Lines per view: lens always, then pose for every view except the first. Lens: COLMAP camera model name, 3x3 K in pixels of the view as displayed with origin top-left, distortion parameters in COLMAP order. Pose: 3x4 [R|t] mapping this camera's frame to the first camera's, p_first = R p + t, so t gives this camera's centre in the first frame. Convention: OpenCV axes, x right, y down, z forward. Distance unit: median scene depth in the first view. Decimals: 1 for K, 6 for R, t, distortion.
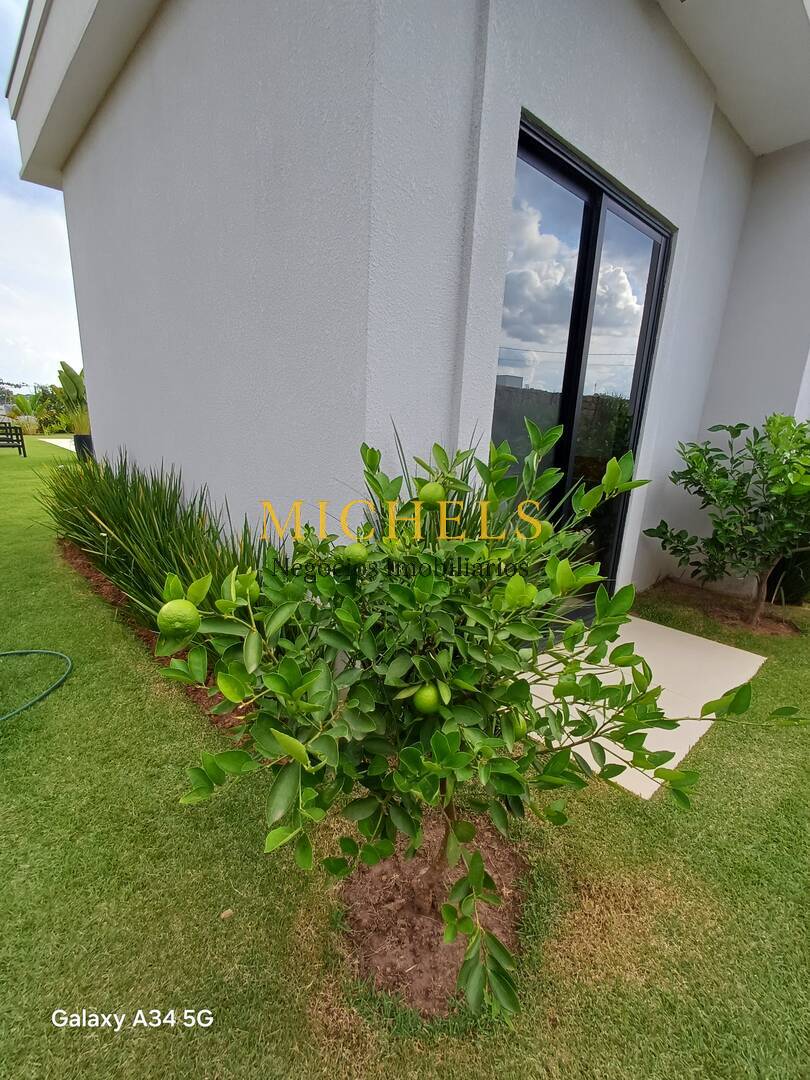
lens RADIAL K [[490.0, 0, 402.1], [0, 490.0, 552.6], [0, 0, 1]] dist [0.002707, -0.000025]
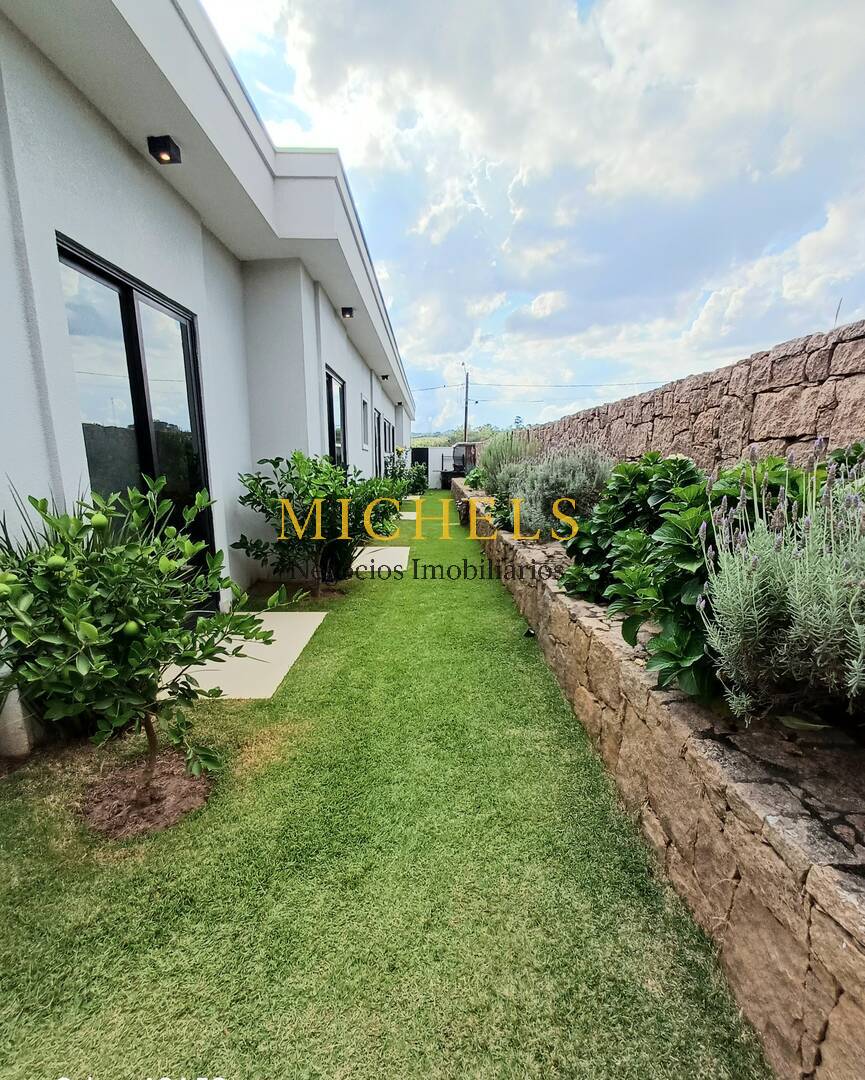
lens RADIAL K [[524.5, 0, 431.7], [0, 524.5, 571.6], [0, 0, 1]] dist [-0.003745, -0.000563]
pose [[0.669709, -0.200566, 0.715026, -0.153832], [0.223980, 0.972554, 0.063019, 0.059332], [-0.708041, 0.117947, 0.696252, -0.331992]]
